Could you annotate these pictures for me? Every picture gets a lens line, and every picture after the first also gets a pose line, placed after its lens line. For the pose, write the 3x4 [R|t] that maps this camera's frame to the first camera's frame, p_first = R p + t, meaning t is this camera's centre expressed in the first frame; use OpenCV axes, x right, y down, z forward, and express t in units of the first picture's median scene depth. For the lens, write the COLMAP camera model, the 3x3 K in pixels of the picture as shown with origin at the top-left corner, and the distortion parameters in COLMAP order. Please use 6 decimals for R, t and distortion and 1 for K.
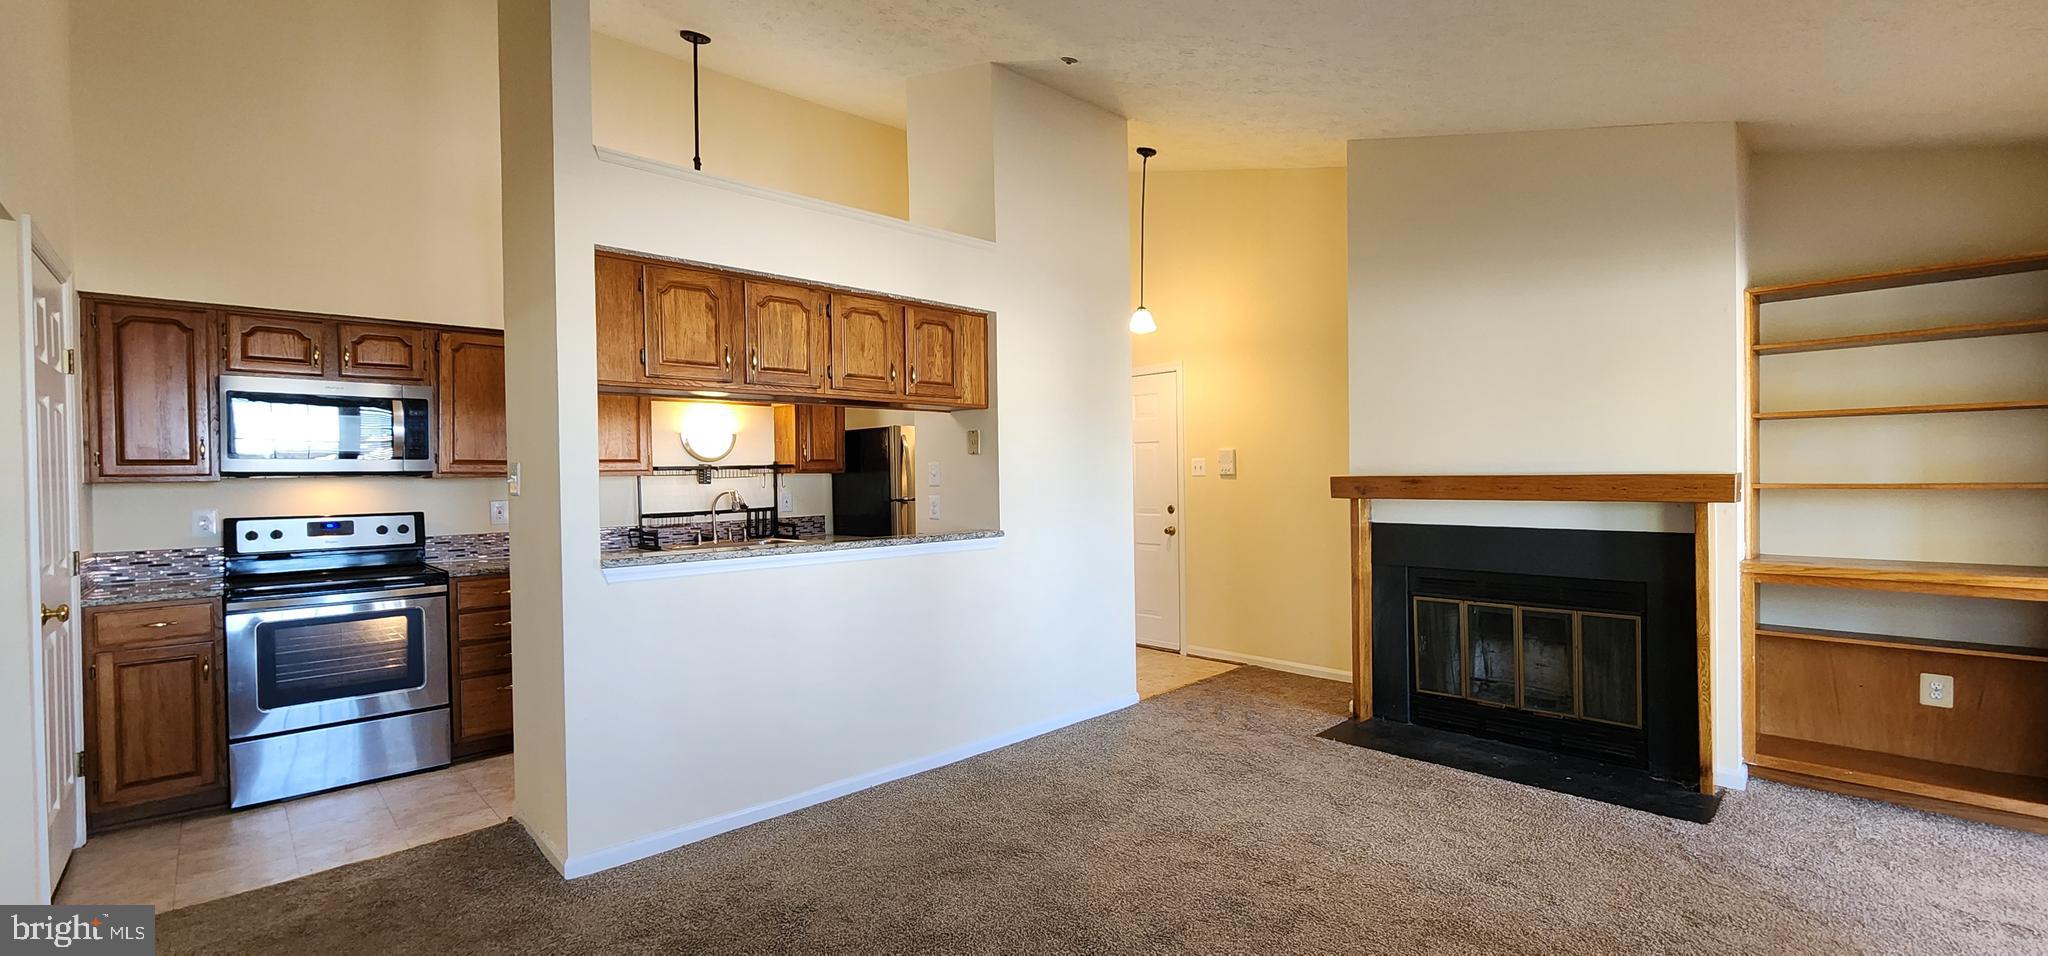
lens RADIAL K [[844.4, 0, 1019.1], [0, 844.4, 482.7], [0, 0, 1]] dist [0.000140, -0.000128]
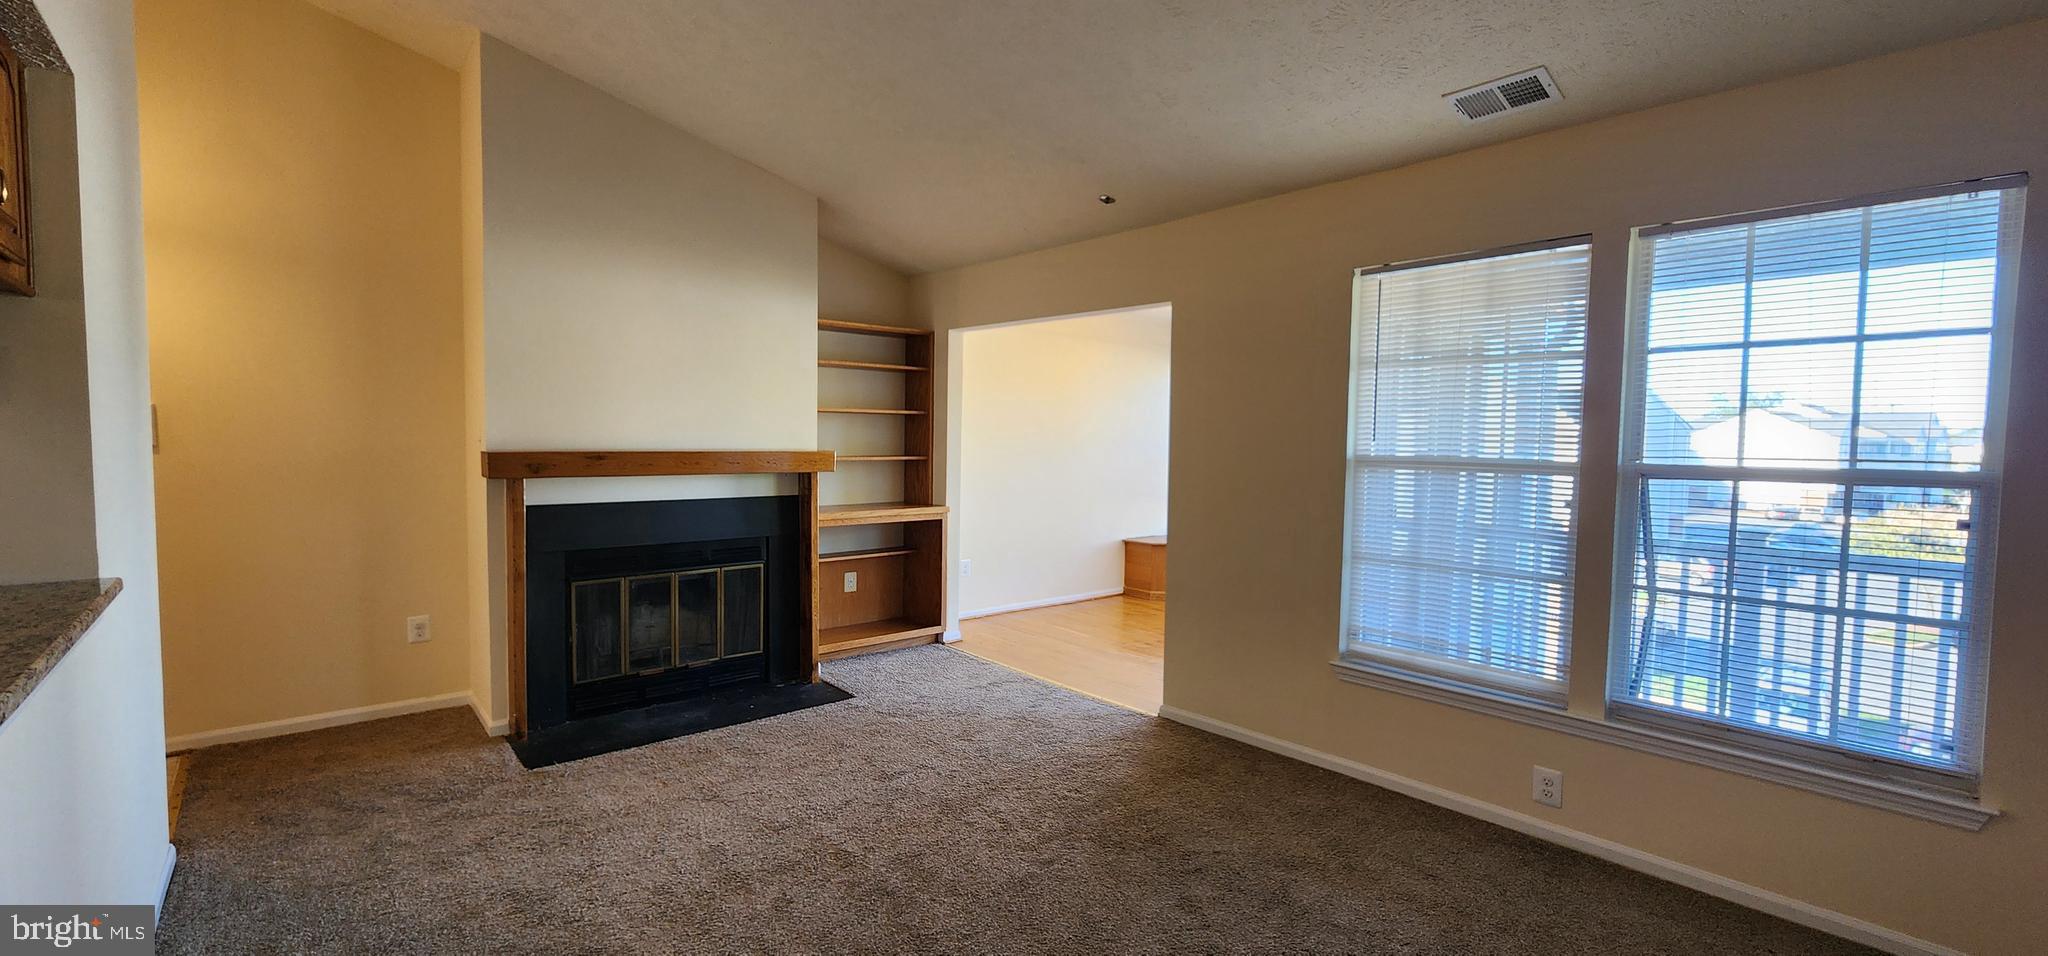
lens RADIAL K [[844.4, 0, 1019.1], [0, 844.4, 482.7], [0, 0, 1]] dist [0.000140, -0.000128]
pose [[0.040609, -0.039073, 0.998411, -0.426933], [-0.001245, 0.999232, 0.039156, -0.011243], [-0.999174, -0.002833, 0.040529, 0.479038]]
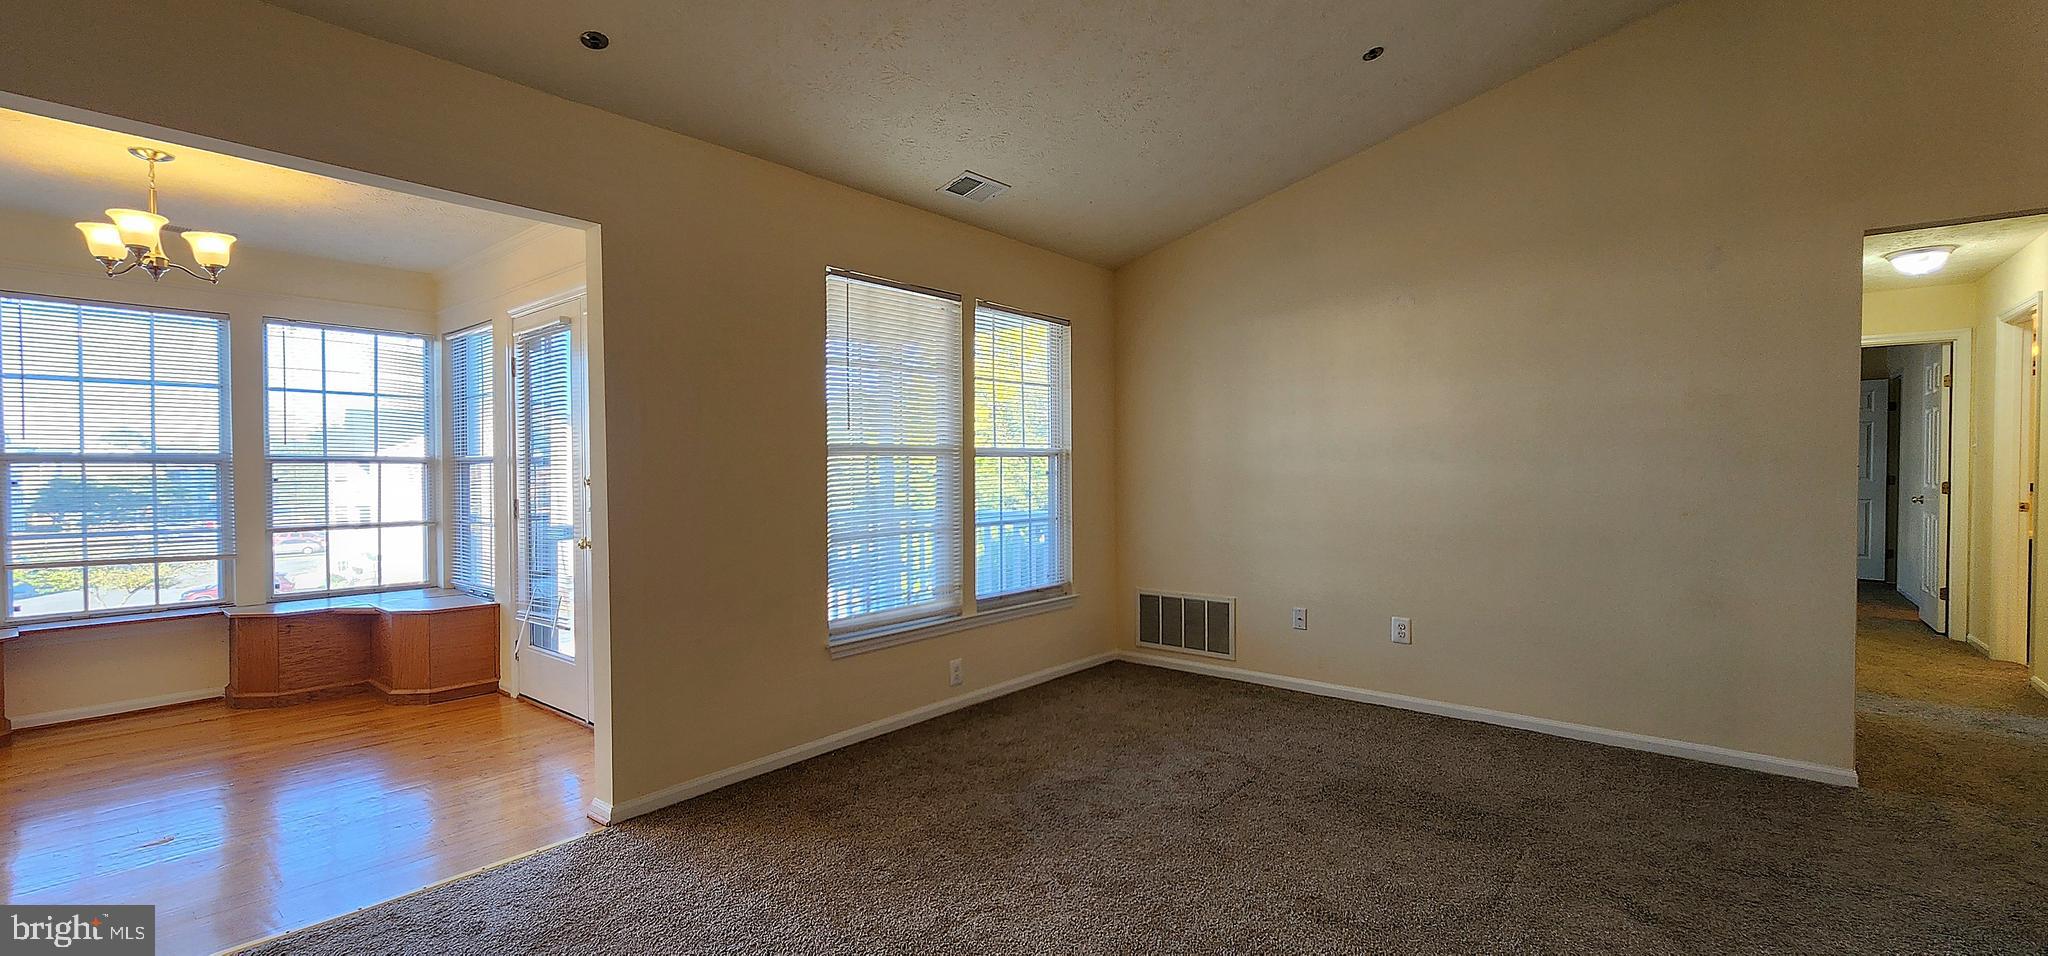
lens RADIAL K [[844.4, 0, 1019.1], [0, 844.4, 482.7], [0, 0, 1]] dist [0.000140, -0.000128]
pose [[-0.992684, 0.021053, -0.118895, 0.283442], [0.017195, 0.999295, 0.033380, 0.008175], [0.119514, 0.031092, -0.992346, 1.040310]]
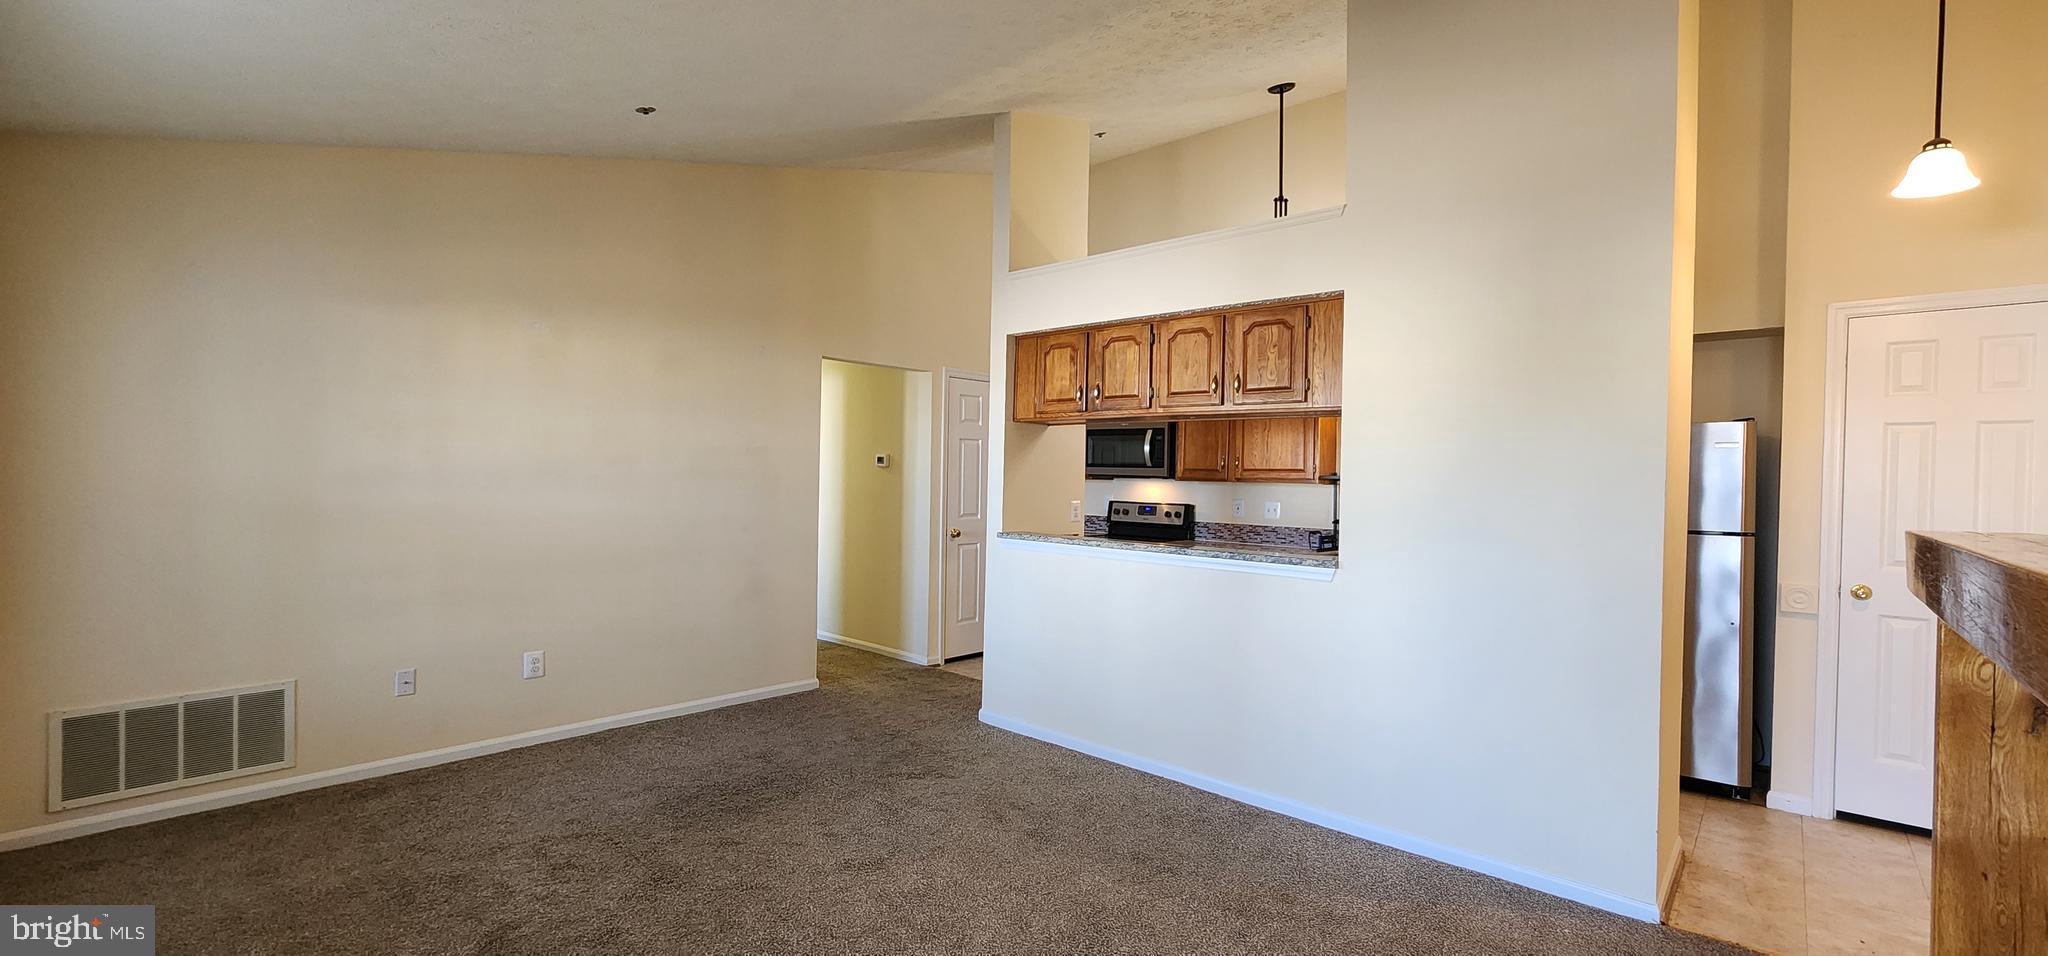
lens RADIAL K [[844.4, 0, 1019.1], [0, 844.4, 482.7], [0, 0, 1]] dist [0.000140, -0.000128]
pose [[0.071658, 0.025176, -0.997111, 0.717012], [-0.032231, 0.999218, 0.022913, -0.026081], [0.996908, 0.030496, 0.072414, 0.601833]]
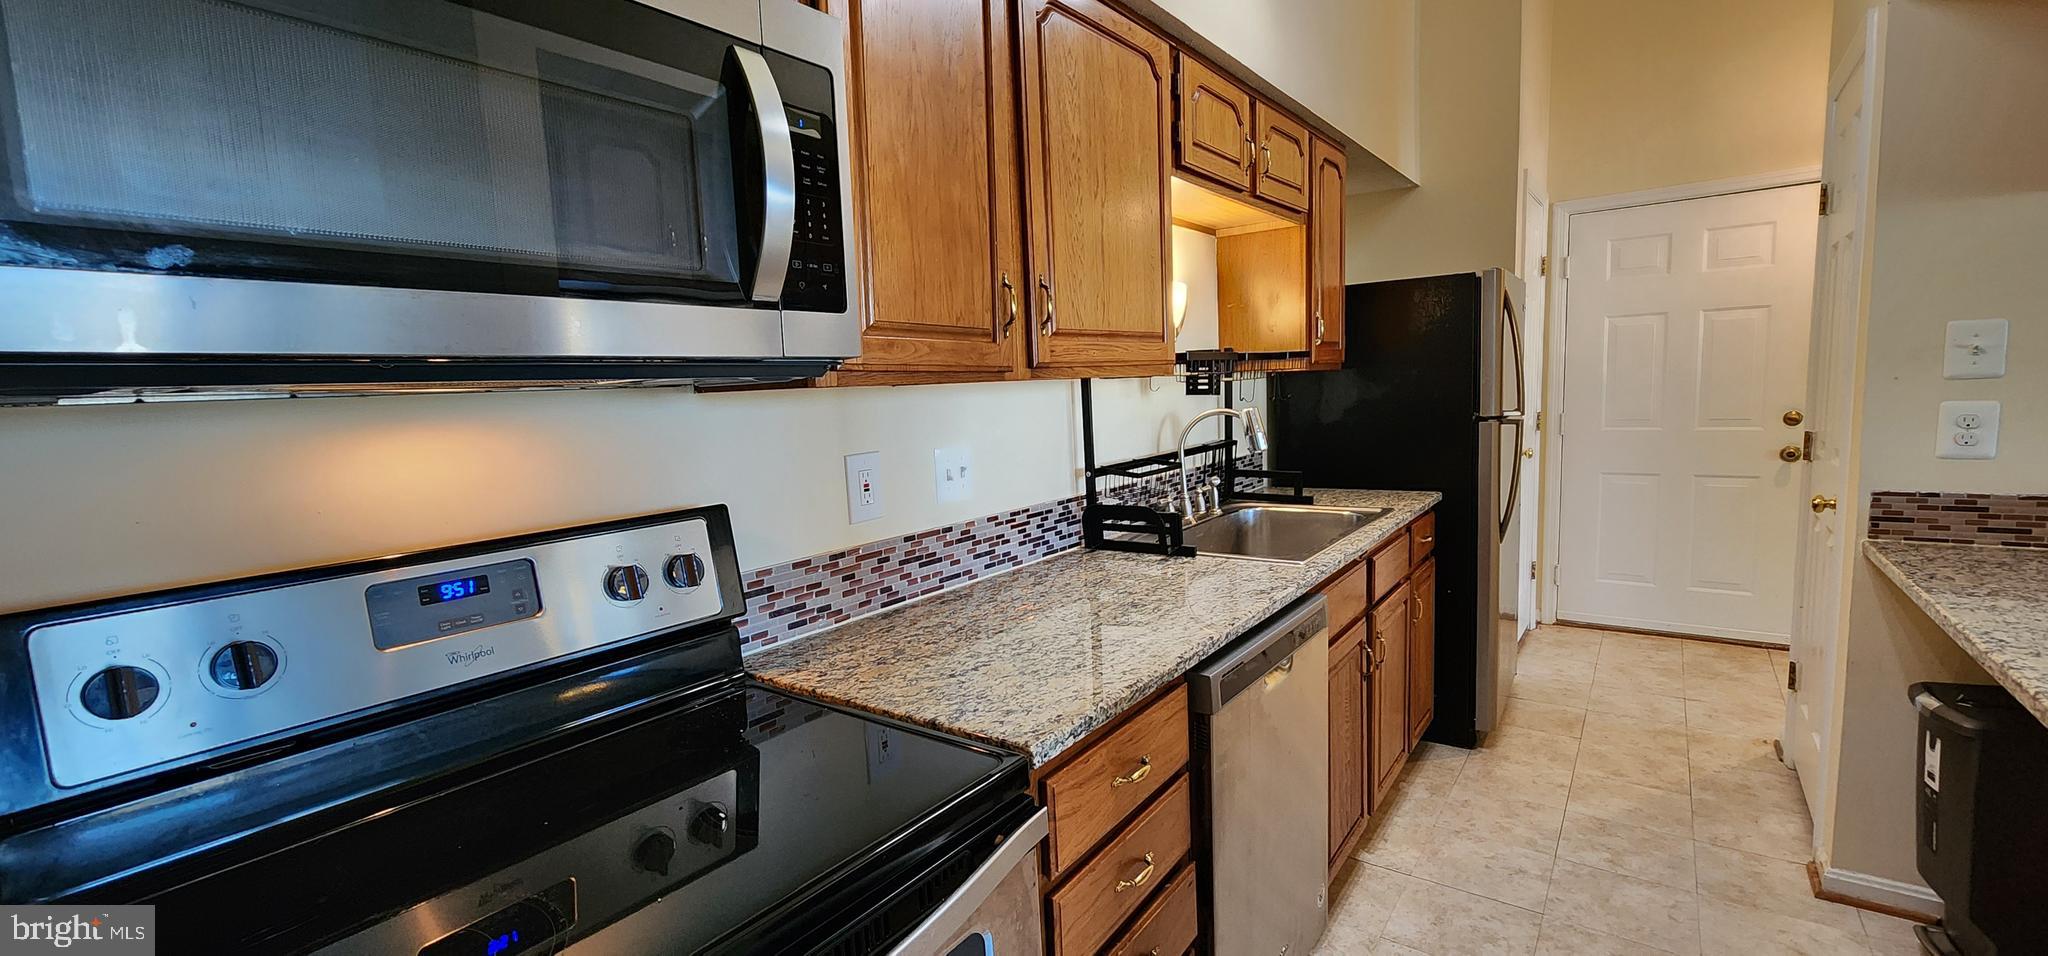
lens RADIAL K [[844.4, 0, 1019.1], [0, 844.4, 482.7], [0, 0, 1]] dist [0.000140, -0.000128]
pose [[0.986360, -0.044787, 0.158392, -0.648693], [0.028685, 0.994317, 0.102524, -0.001087], [-0.162084, -0.096582, 0.982039, 0.688541]]
